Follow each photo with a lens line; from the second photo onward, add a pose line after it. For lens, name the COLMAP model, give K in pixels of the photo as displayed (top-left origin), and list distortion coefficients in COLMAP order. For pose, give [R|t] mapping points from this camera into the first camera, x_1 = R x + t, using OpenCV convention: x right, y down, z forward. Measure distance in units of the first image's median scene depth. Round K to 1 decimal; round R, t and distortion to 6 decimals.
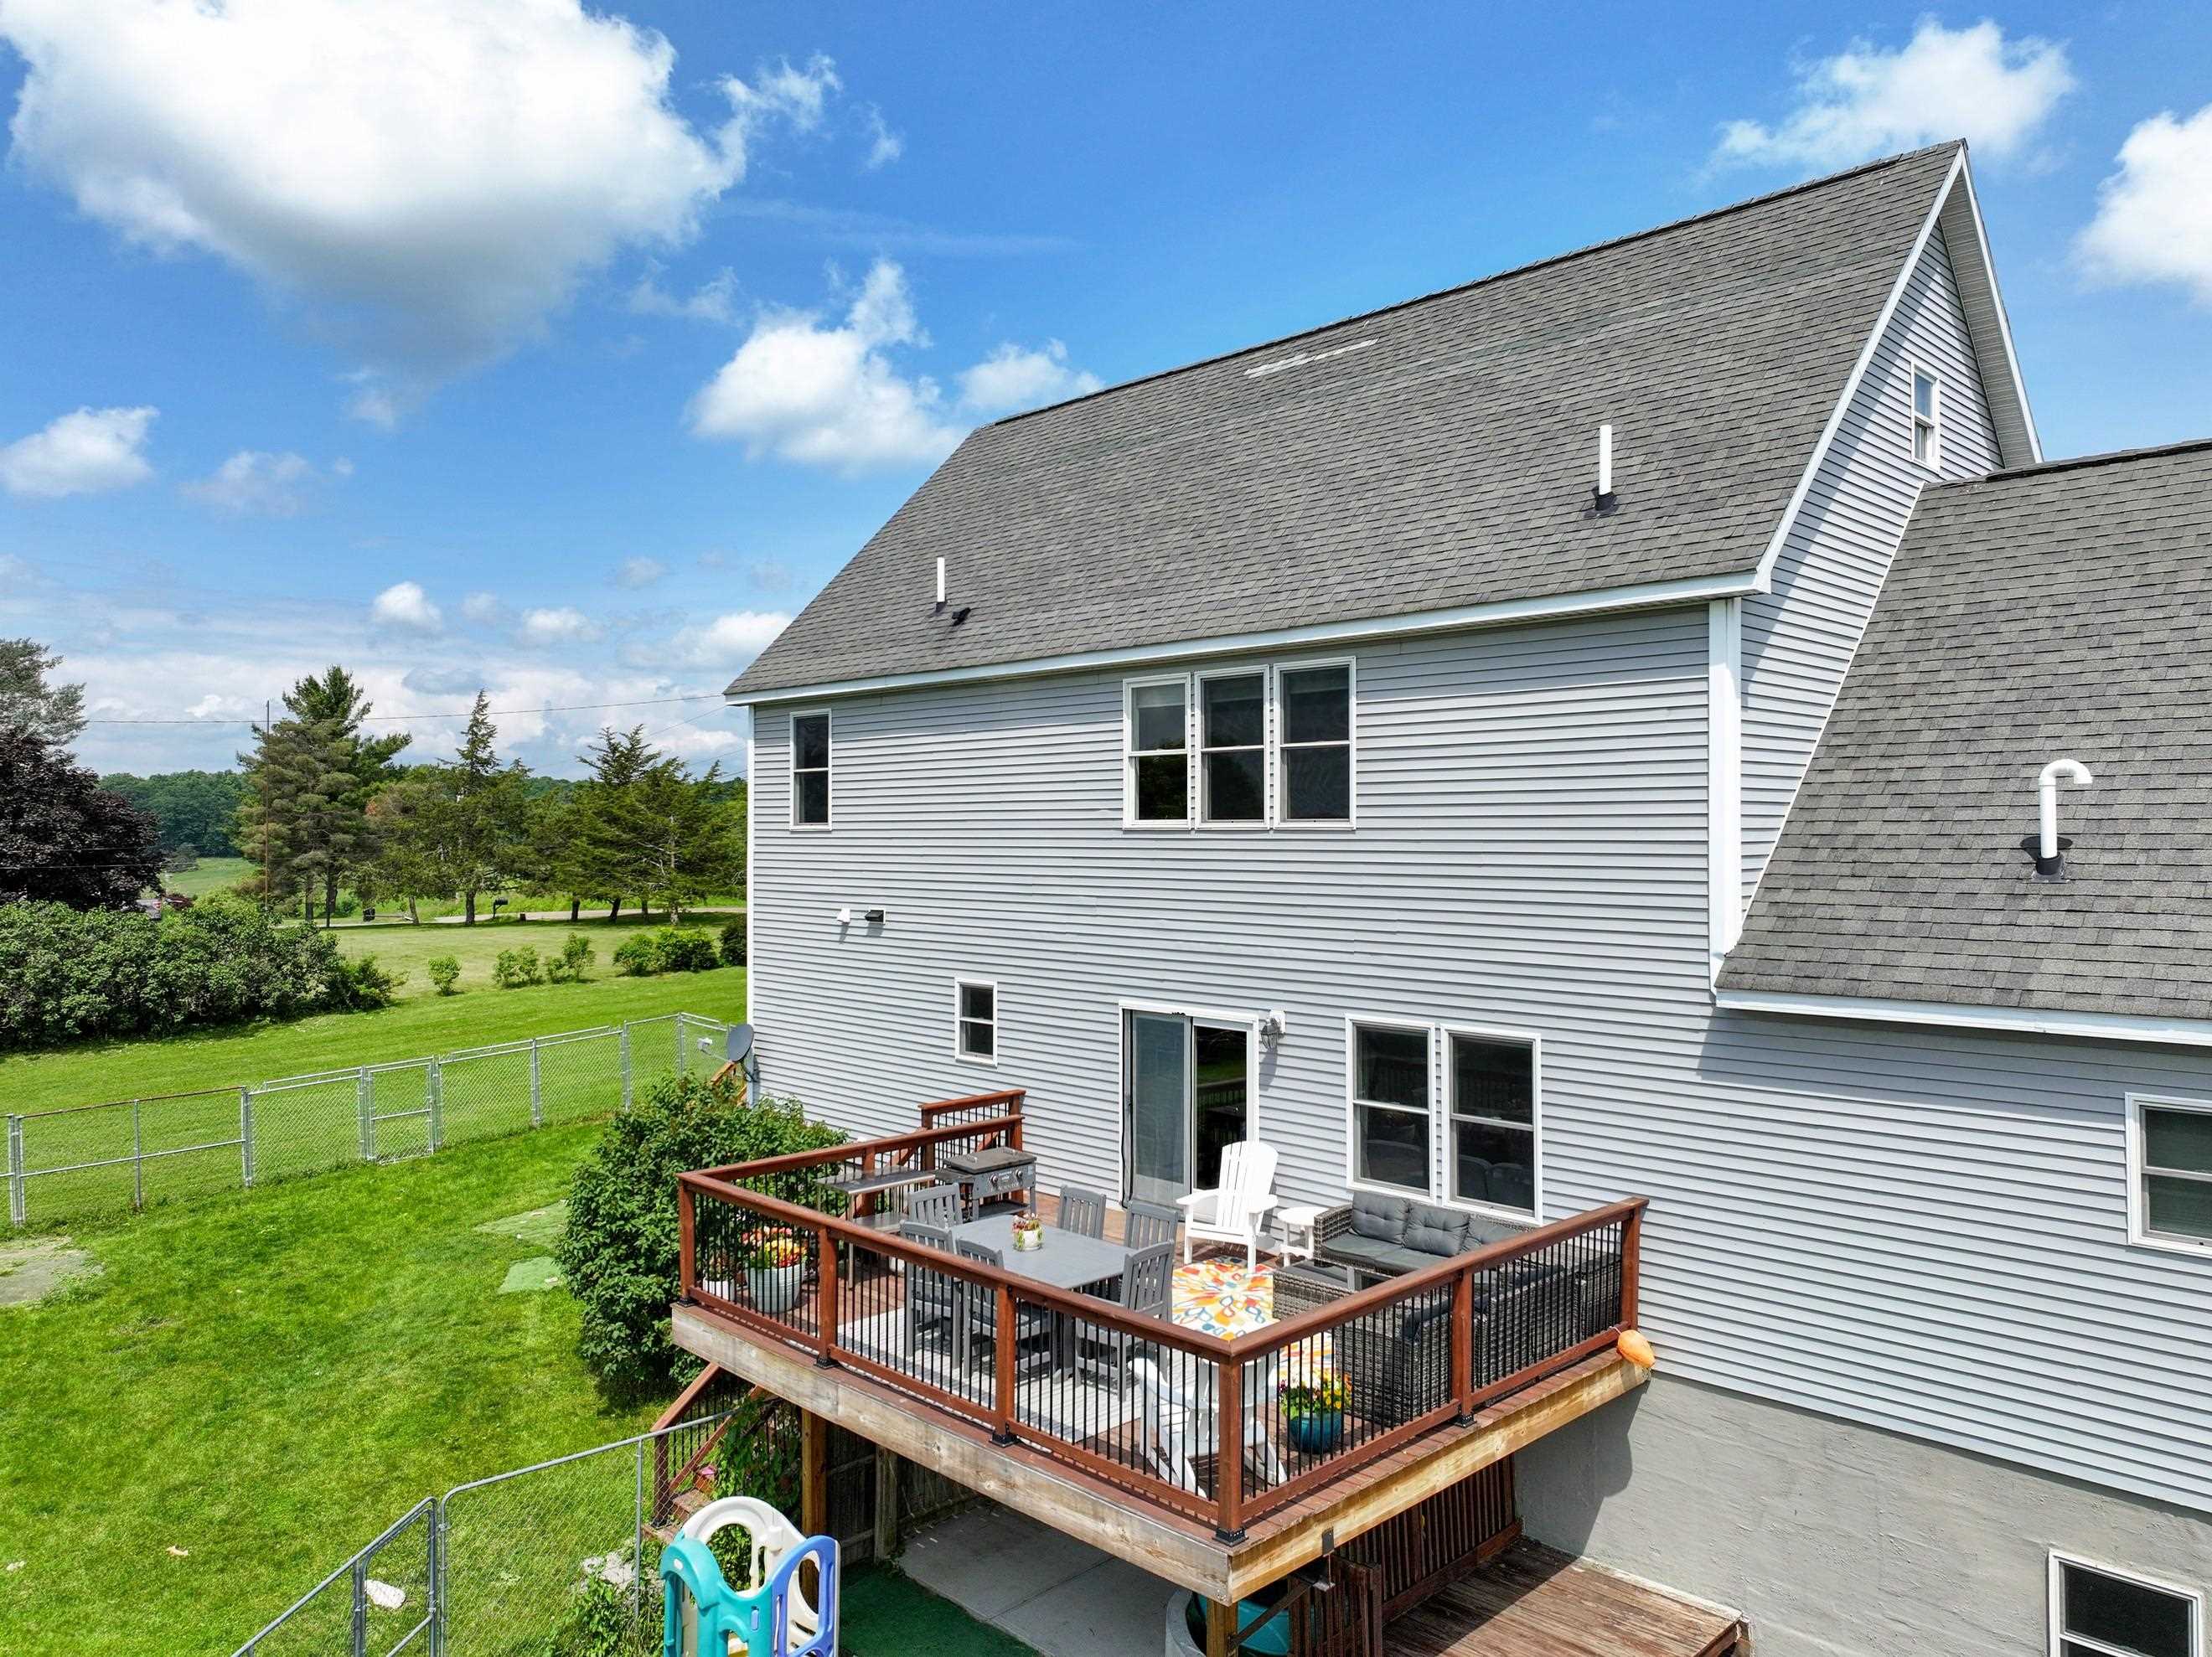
lens RADIAL K [[1556.6, 0, 1106.0], [0, 1556.6, 828.5], [0, 0, 1]] dist [0.004857, 0.010115]
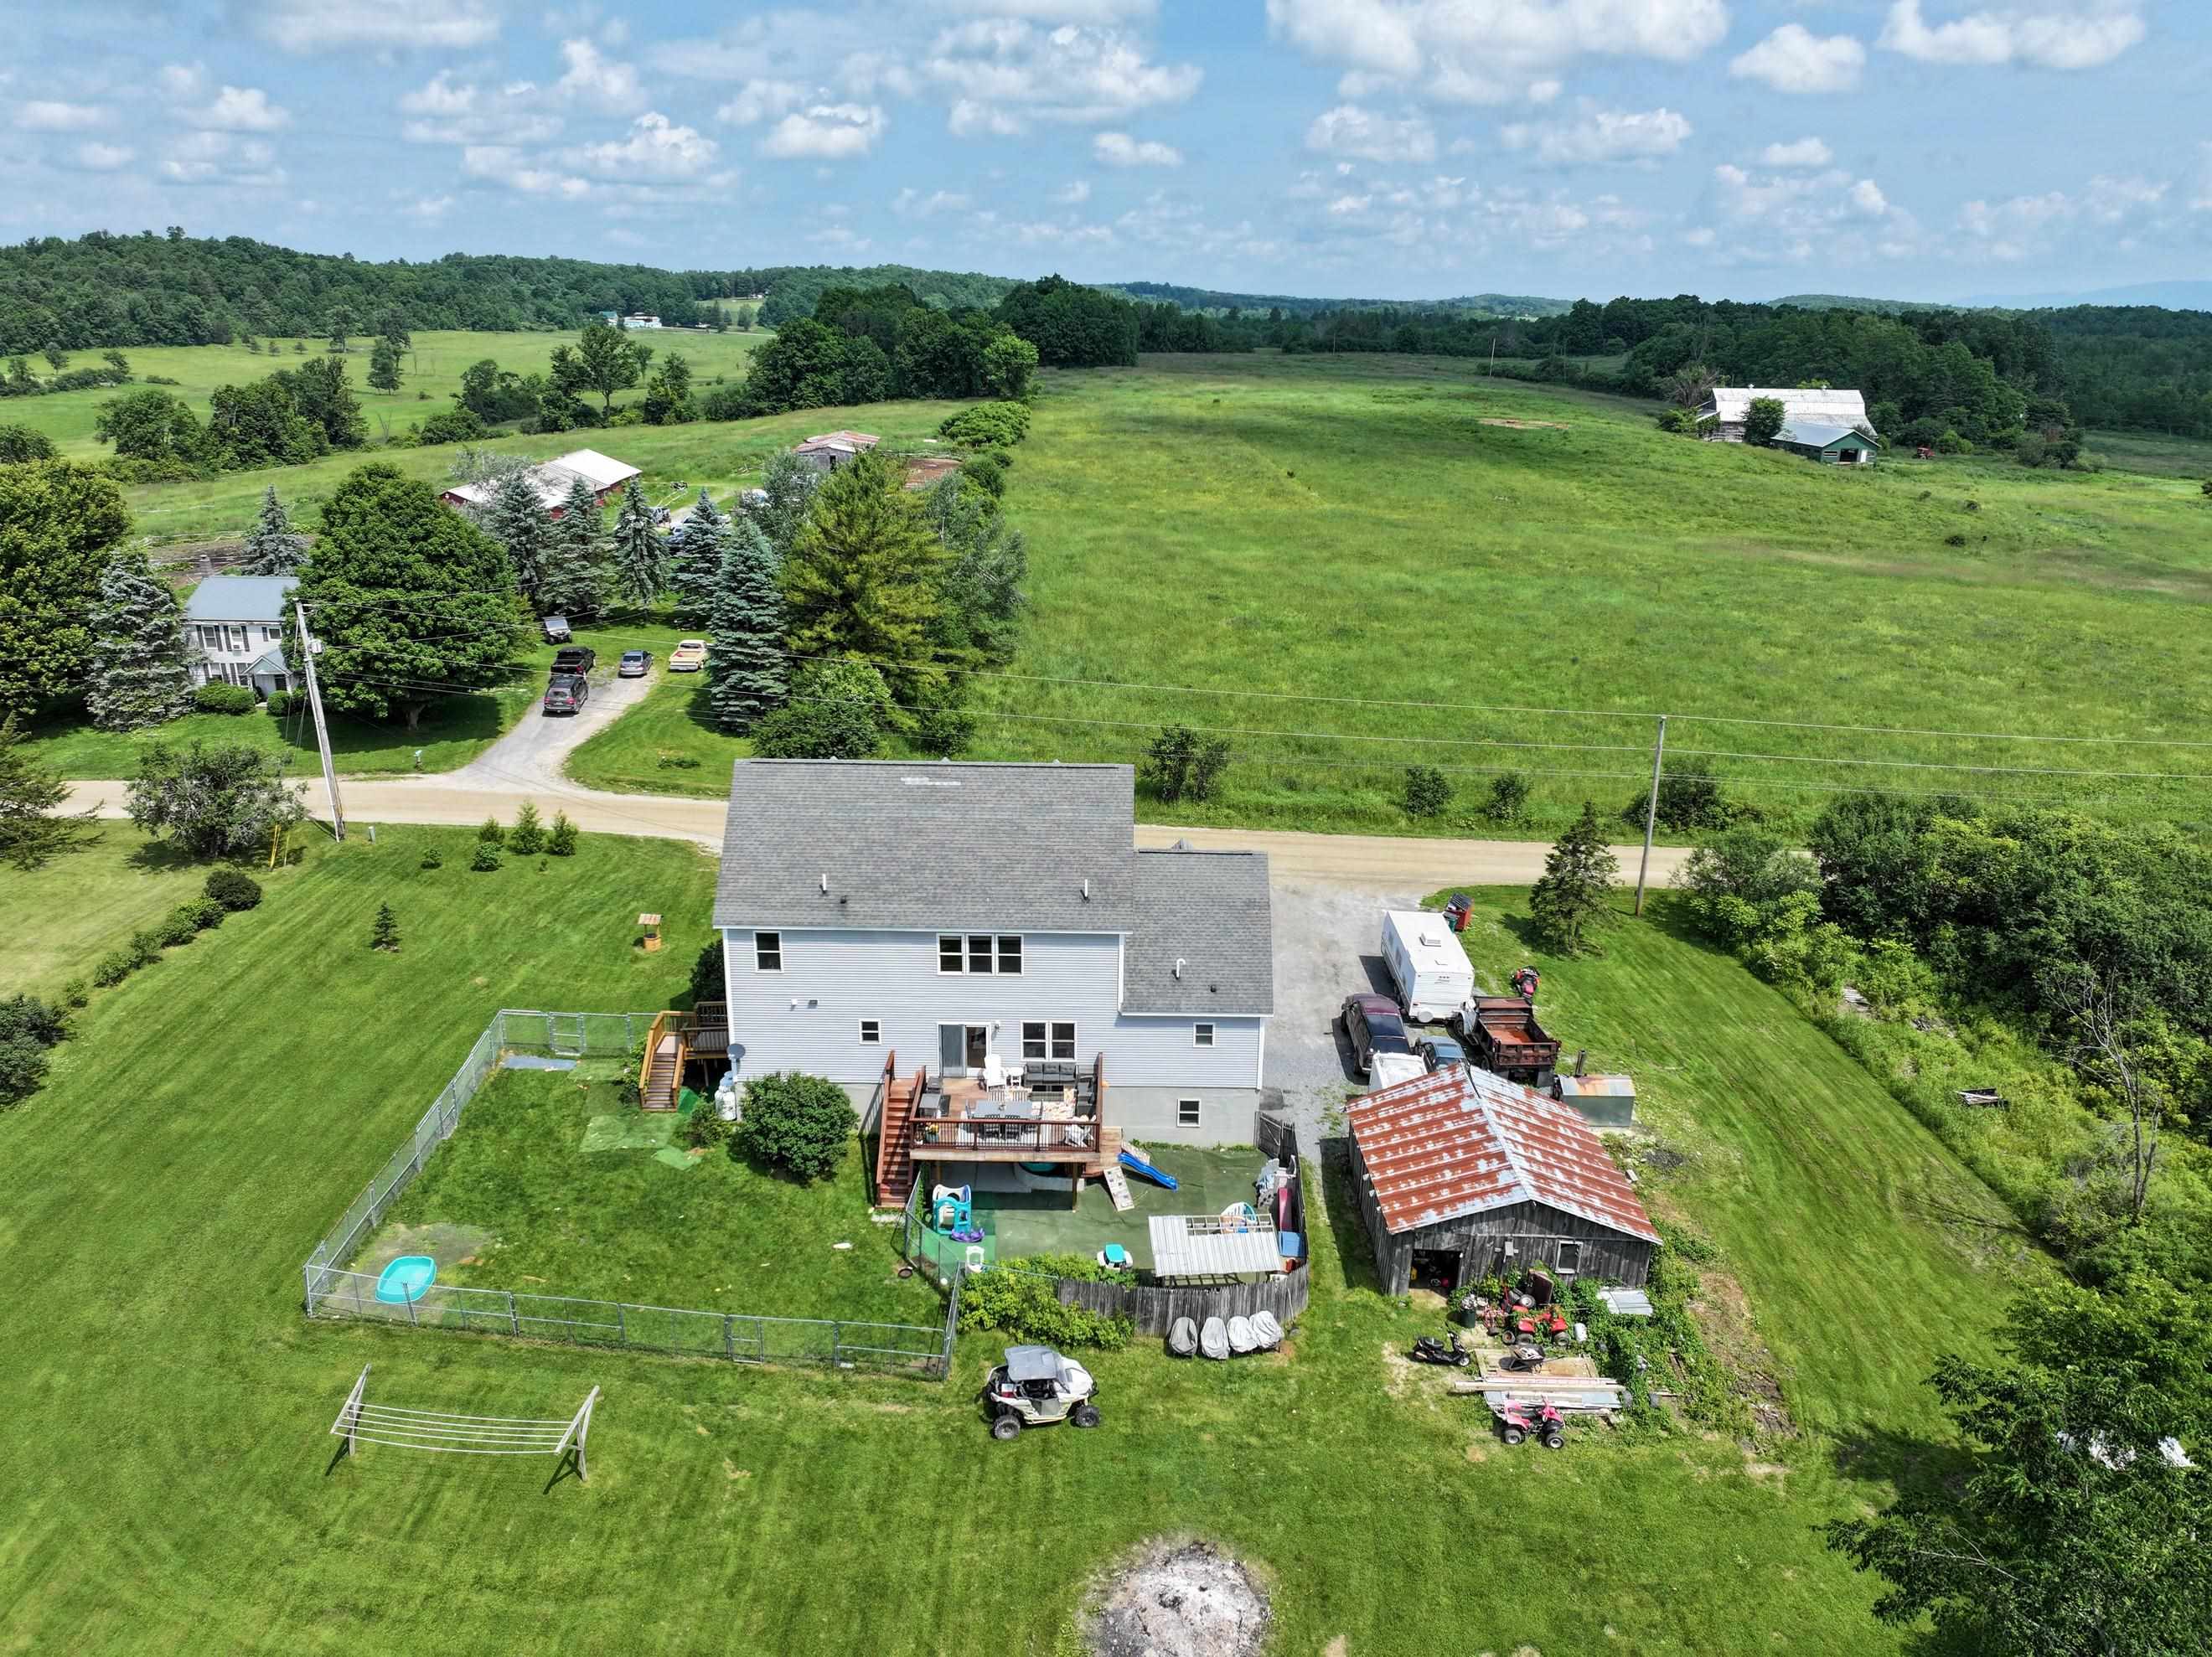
lens RADIAL K [[1556.6, 0, 1106.0], [0, 1556.6, 828.5], [0, 0, 1]] dist [0.004857, 0.010115]
pose [[0.708107, -0.212975, 0.673220, -2.133481], [-0.011507, 0.949821, 0.312582, -1.501146], [-0.706011, -0.229088, 0.670125, -1.575361]]
